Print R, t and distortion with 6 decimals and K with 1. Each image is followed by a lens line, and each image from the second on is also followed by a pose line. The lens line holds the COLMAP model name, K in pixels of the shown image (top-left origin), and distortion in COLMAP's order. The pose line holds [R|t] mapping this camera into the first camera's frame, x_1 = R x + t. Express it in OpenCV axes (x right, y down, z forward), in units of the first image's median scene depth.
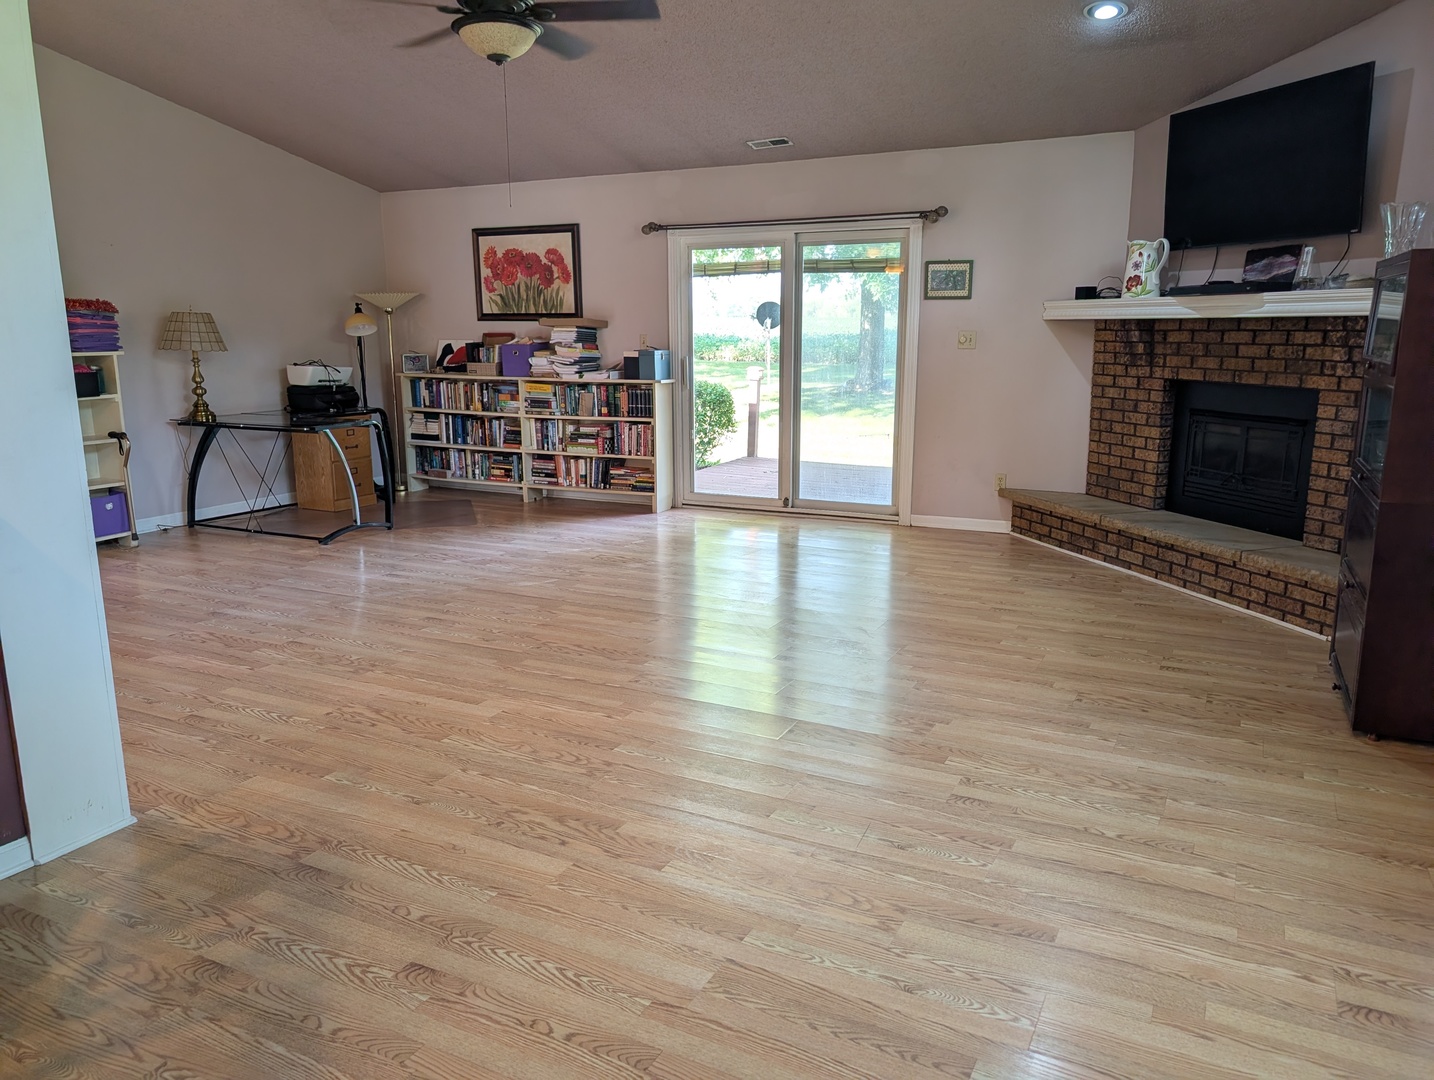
lens RADIAL K [[1035.2, 0, 717.0], [0, 1035.2, 540.0], [0, 0, 1]] dist [-0.000501, 0.003455]
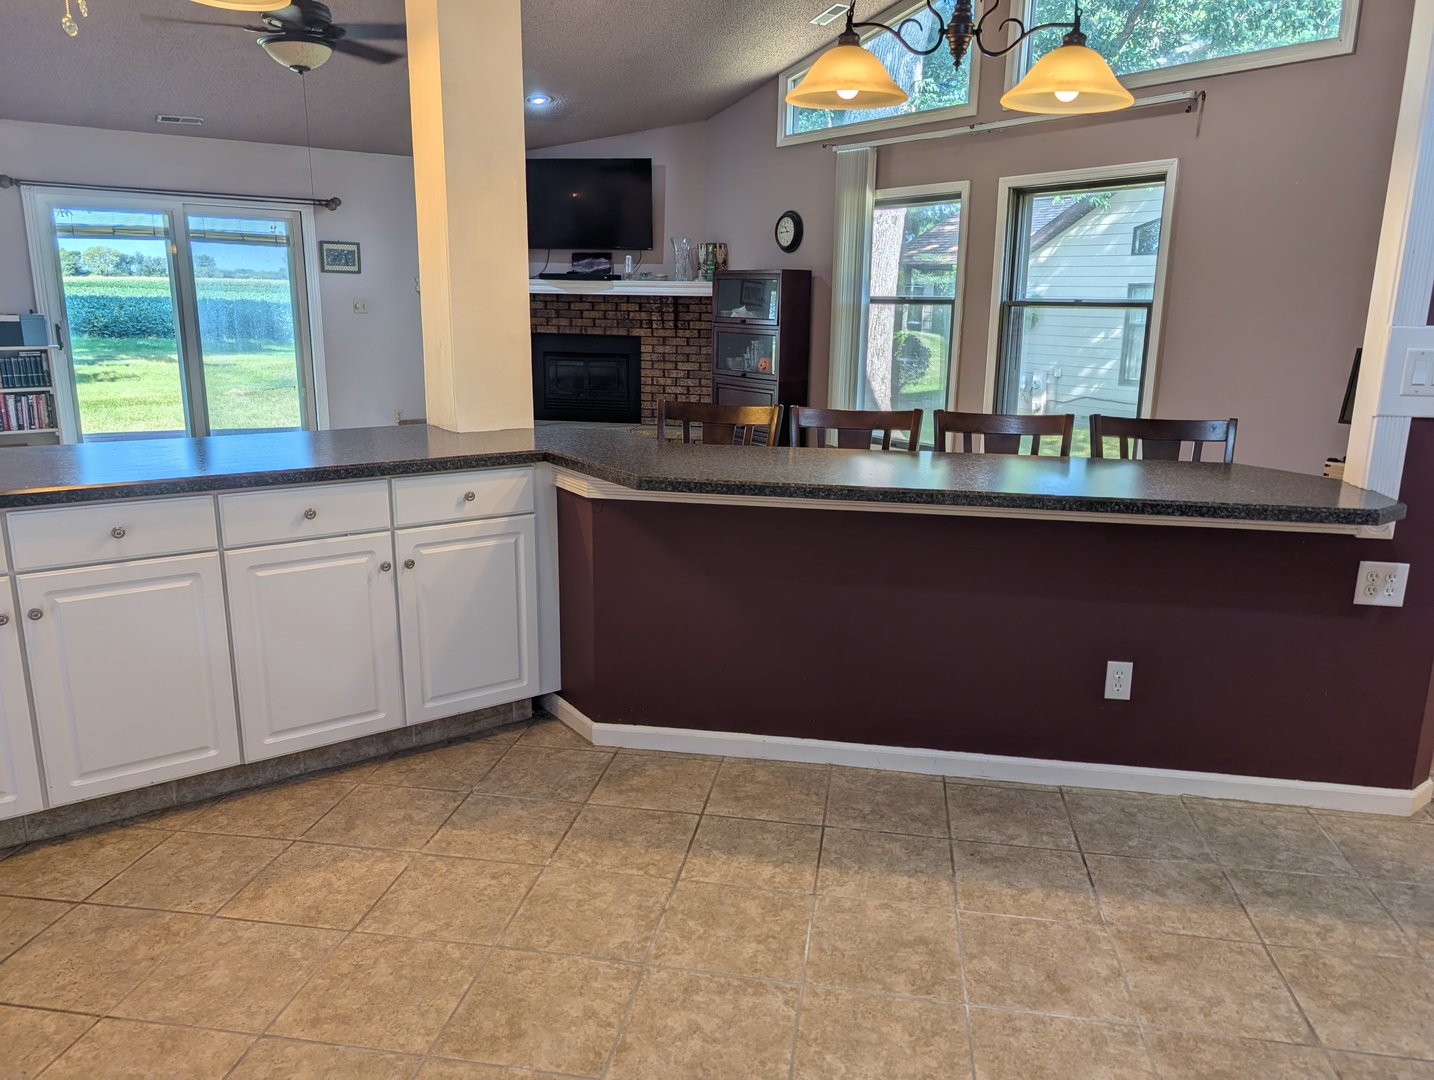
lens RADIAL K [[1035.2, 0, 717.0], [0, 1035.2, 540.0], [0, 0, 1]] dist [-0.000501, 0.003455]
pose [[0.466542, -0.189915, 0.863870, -0.852574], [0.159429, 0.978736, 0.129065, -0.008747], [-0.870012, 0.077512, 0.486900, 0.033610]]
